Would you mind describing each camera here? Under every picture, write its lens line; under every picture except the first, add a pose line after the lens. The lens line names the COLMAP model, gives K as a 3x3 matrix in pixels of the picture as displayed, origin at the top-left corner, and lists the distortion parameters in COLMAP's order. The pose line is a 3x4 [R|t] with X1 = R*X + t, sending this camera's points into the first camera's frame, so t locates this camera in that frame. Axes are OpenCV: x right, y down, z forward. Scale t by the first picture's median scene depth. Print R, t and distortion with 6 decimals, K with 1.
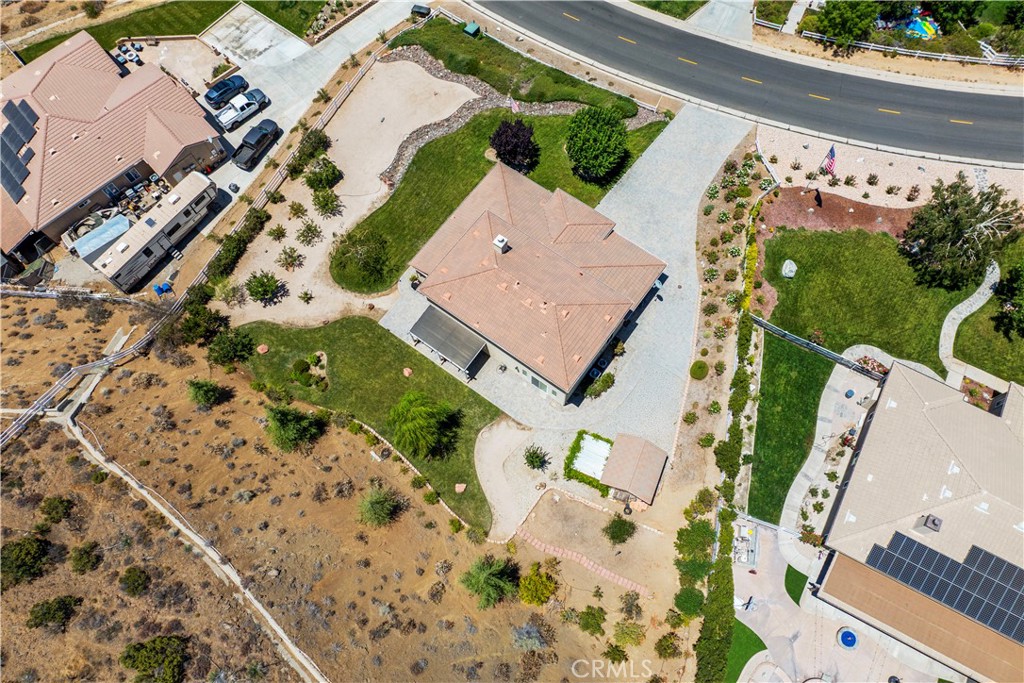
lens RADIAL K [[718.1, 0, 517.4], [0, 718.1, 336.0], [0, 0, 1]] dist [-0.042888, 0.005121]
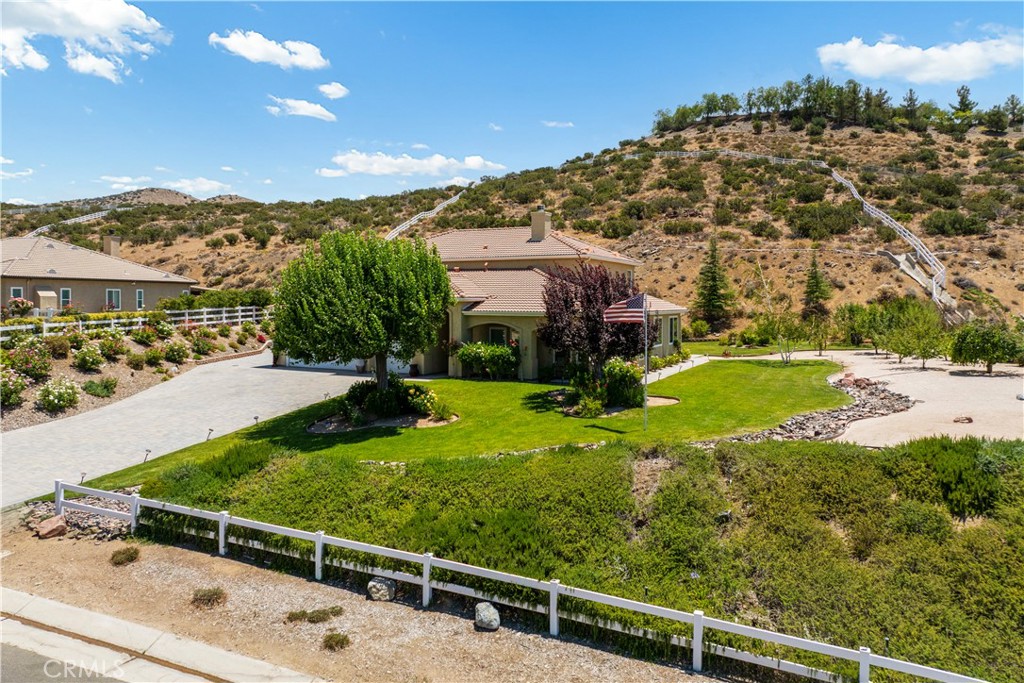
lens RADIAL K [[721.9, 0, 516.6], [0, 721.9, 296.8], [0, 0, 1]] dist [-0.053367, 0.021057]
pose [[-0.985851, 0.004722, -0.167558, 0.107179], [-0.153464, 0.376673, 0.913546, -0.674682], [0.067429, 0.926334, -0.370619, 1.235830]]
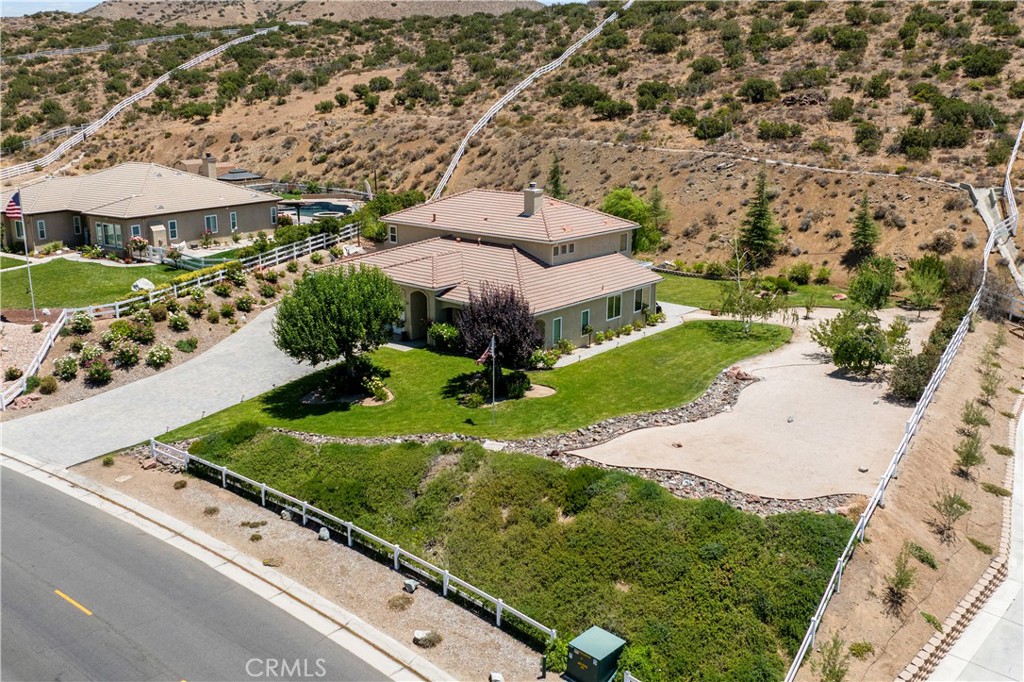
lens RADIAL K [[909.6, 0, 506.0], [0, 909.6, 318.0], [0, 0, 1]] dist [-0.041483, 0.002594]
pose [[-0.996442, -0.014048, 0.083107, -0.071862], [0.080286, 0.141944, 0.986613, -1.008108], [-0.025657, 0.989775, -0.140311, 1.188640]]
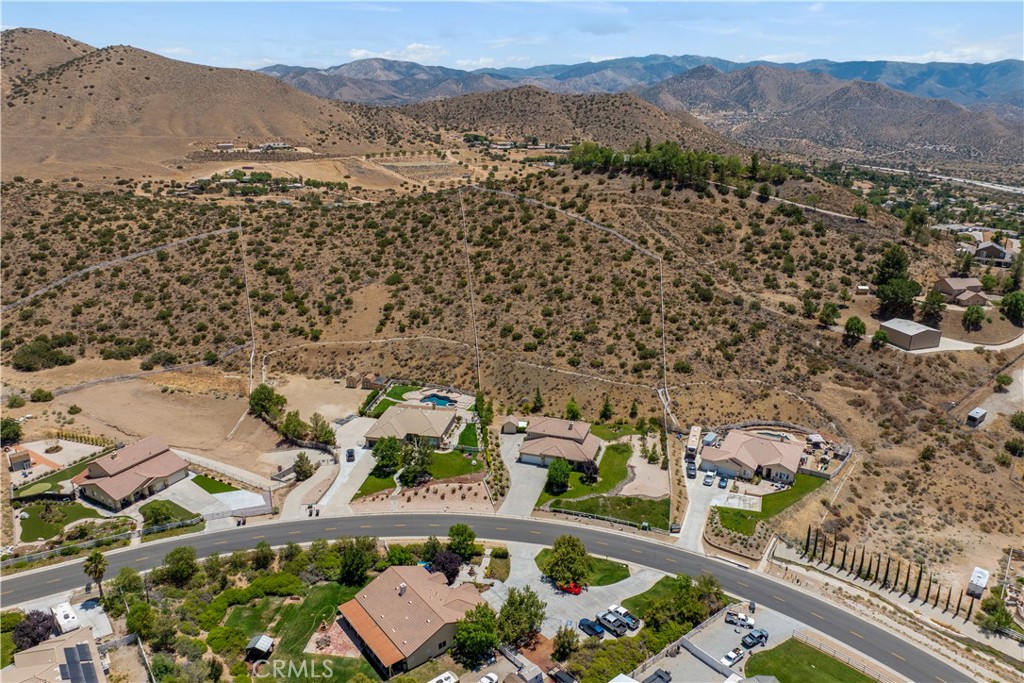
lens RADIAL K [[718.1, 0, 517.4], [0, 718.1, 336.0], [0, 0, 1]] dist [-0.042888, 0.005121]
pose [[-0.947117, 0.103412, -0.303769, 1.033720], [-0.296462, 0.080283, 0.951664, -2.854769], [0.122801, 0.991393, -0.045380, 0.686957]]
